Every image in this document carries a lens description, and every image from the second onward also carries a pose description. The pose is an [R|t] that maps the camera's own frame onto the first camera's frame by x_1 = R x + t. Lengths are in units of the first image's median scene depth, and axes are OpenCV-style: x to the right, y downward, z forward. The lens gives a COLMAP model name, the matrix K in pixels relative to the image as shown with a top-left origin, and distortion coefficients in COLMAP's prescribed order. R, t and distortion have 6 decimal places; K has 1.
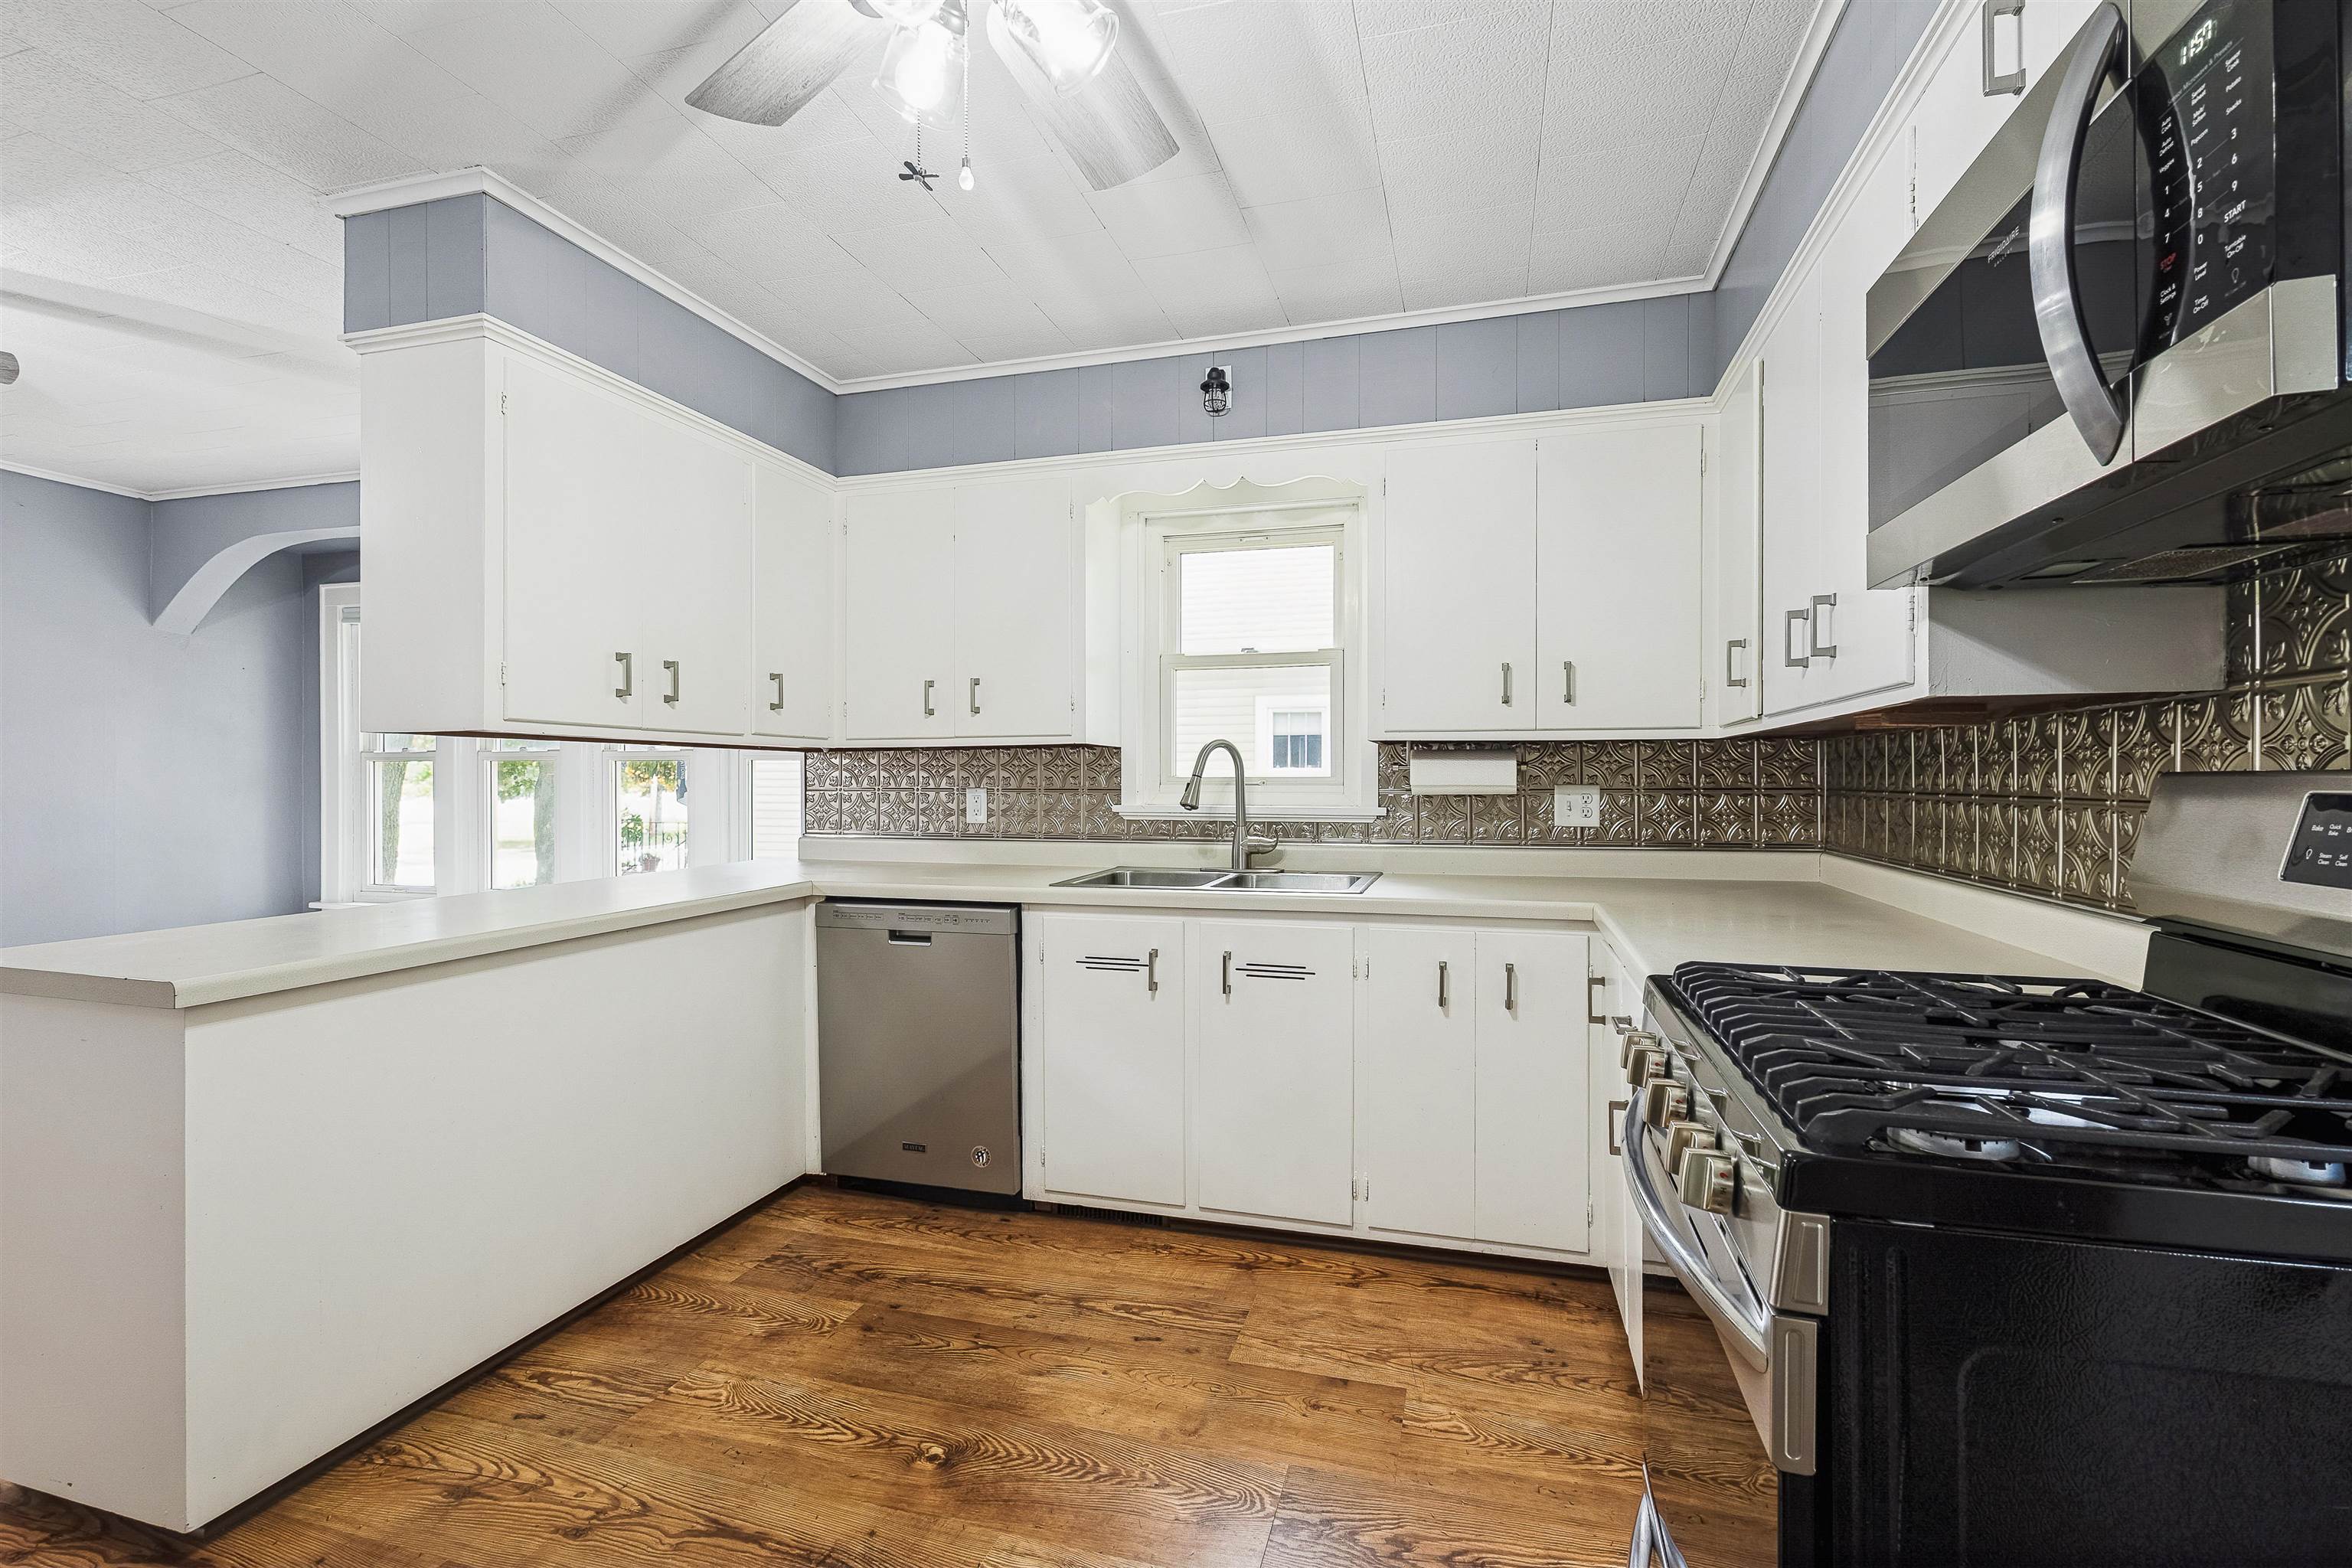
lens RADIAL K [[1074.1, 0, 1168.1], [0, 1074.1, 776.3], [0, 0, 1]] dist [0.001172, -0.000039]
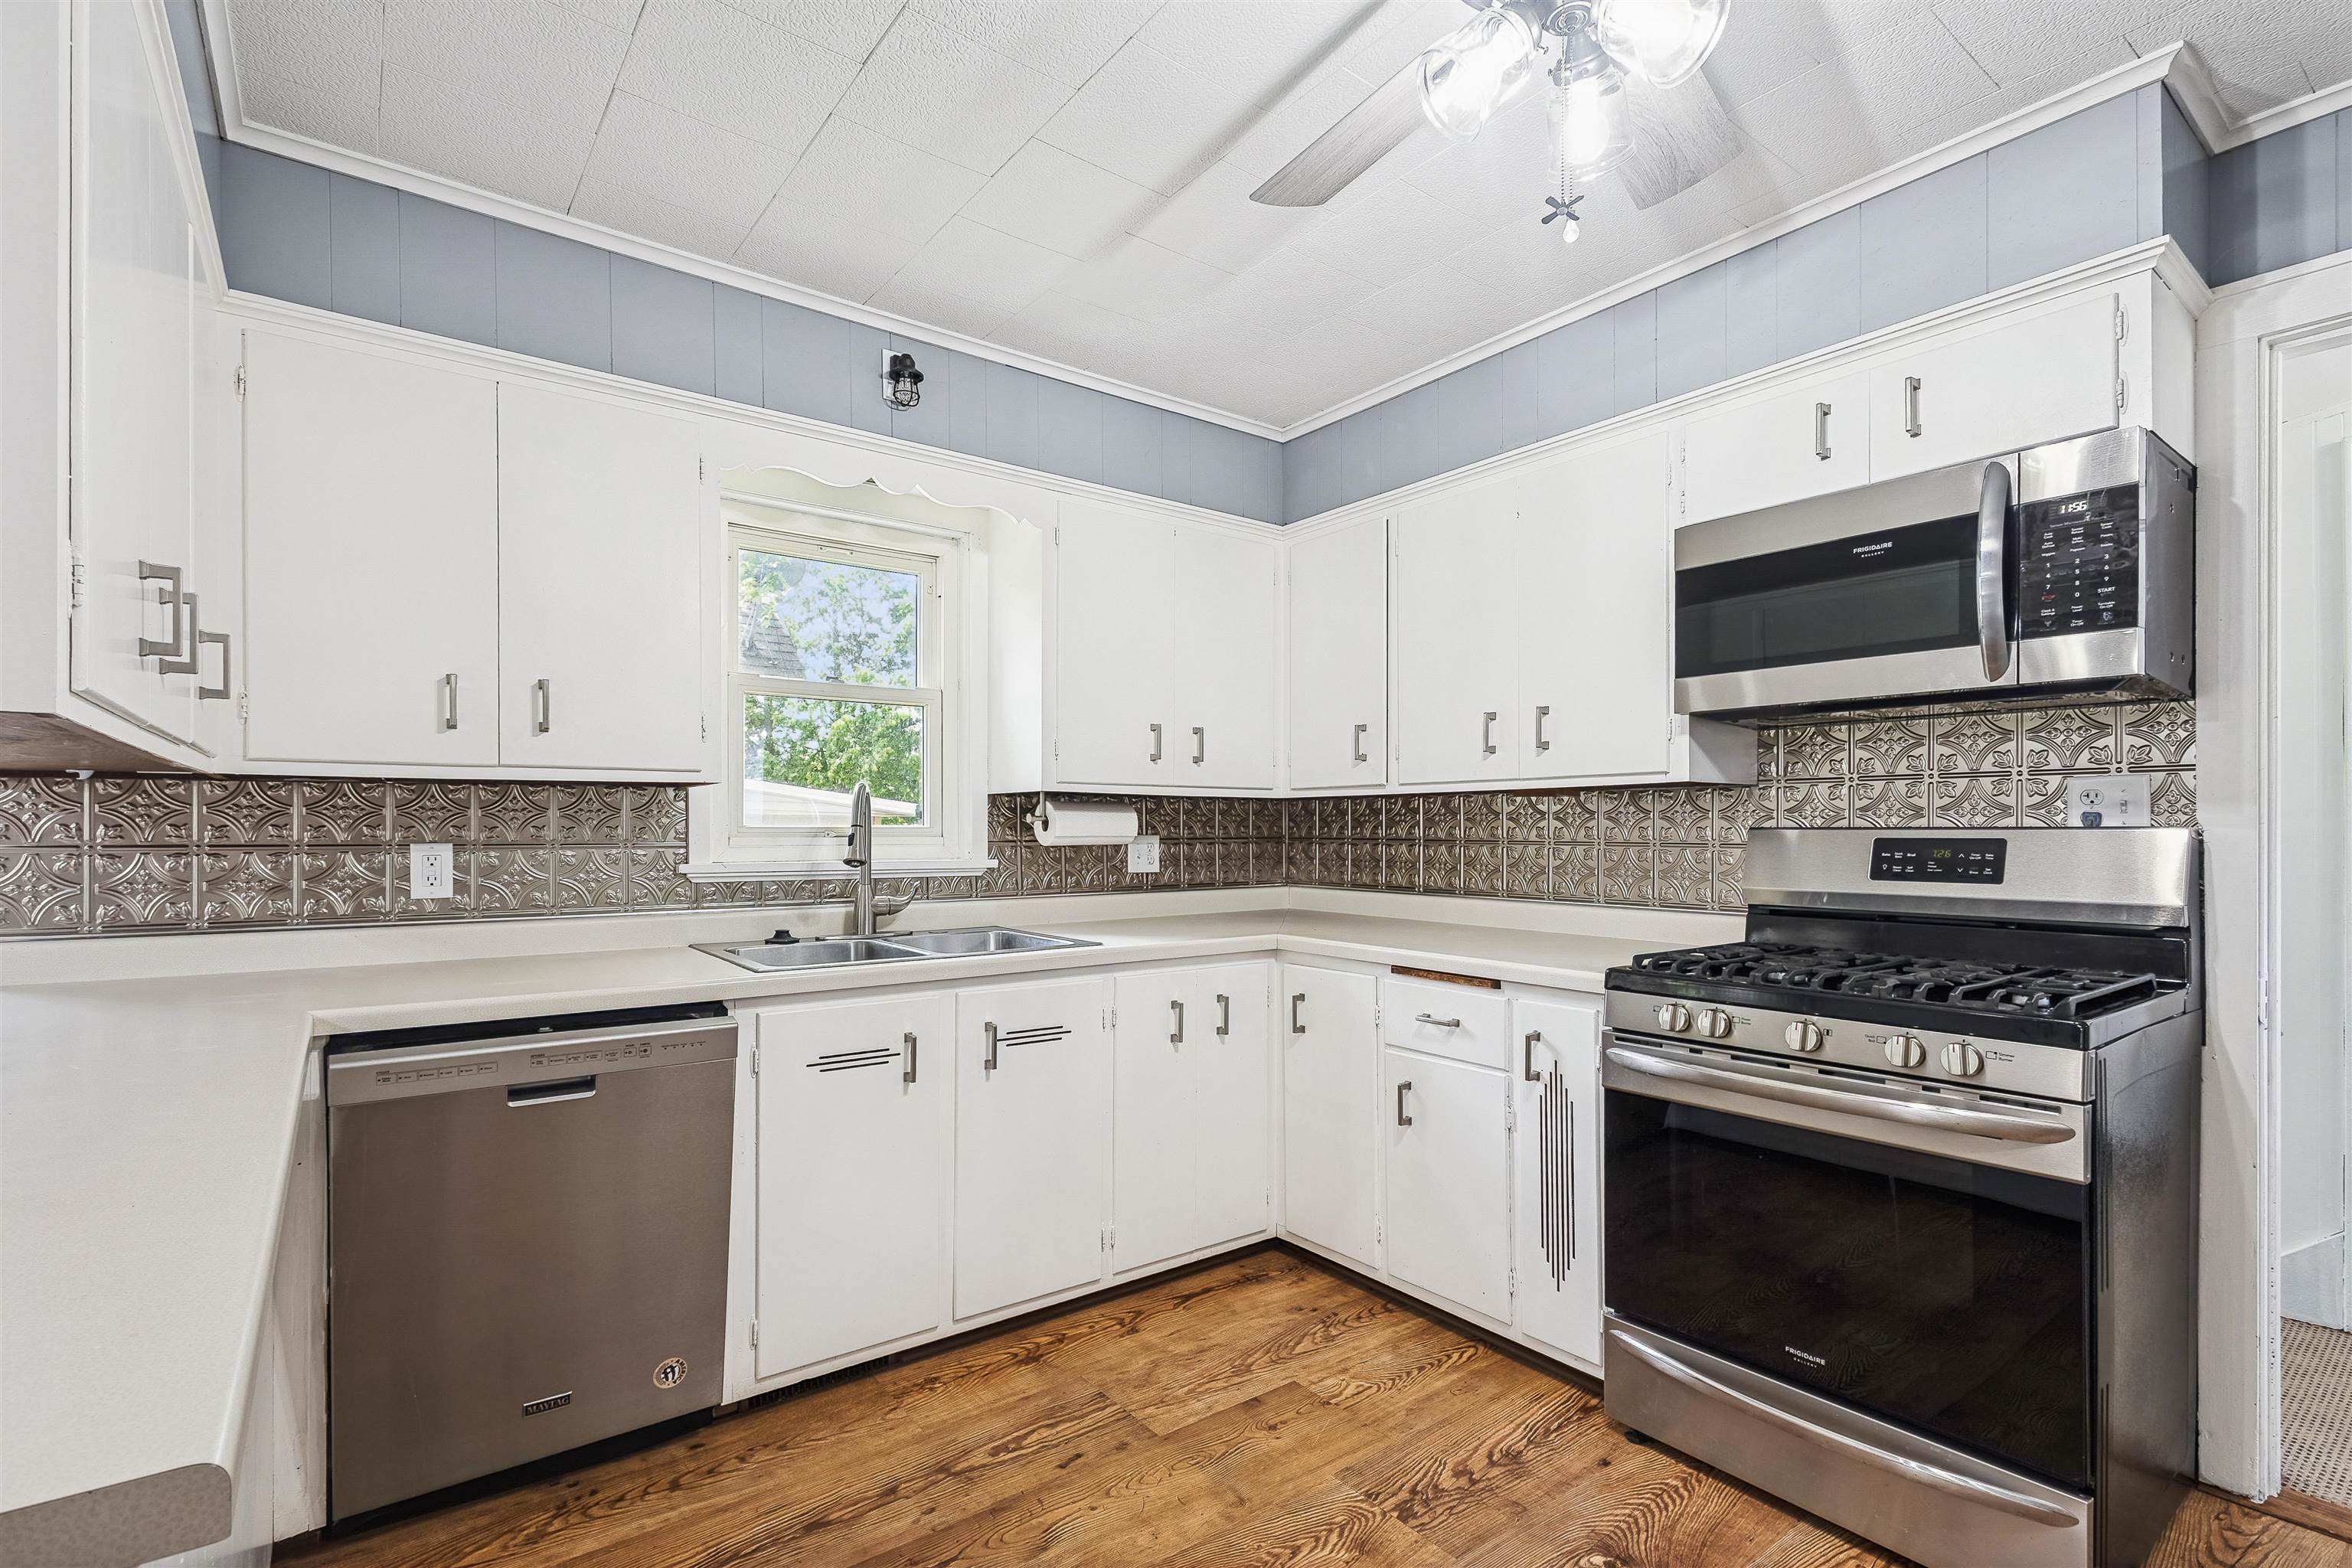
lens RADIAL K [[1090.1, 0, 1170.3], [0, 1090.1, 834.1], [0, 0, 1]] dist [0.000754, 0.000108]
pose [[0.594799, -0.000890, 0.803874, -0.601161], [-0.002142, 0.999994, 0.002692, 0.003648], [-0.803872, -0.003323, 0.594793, 0.347800]]
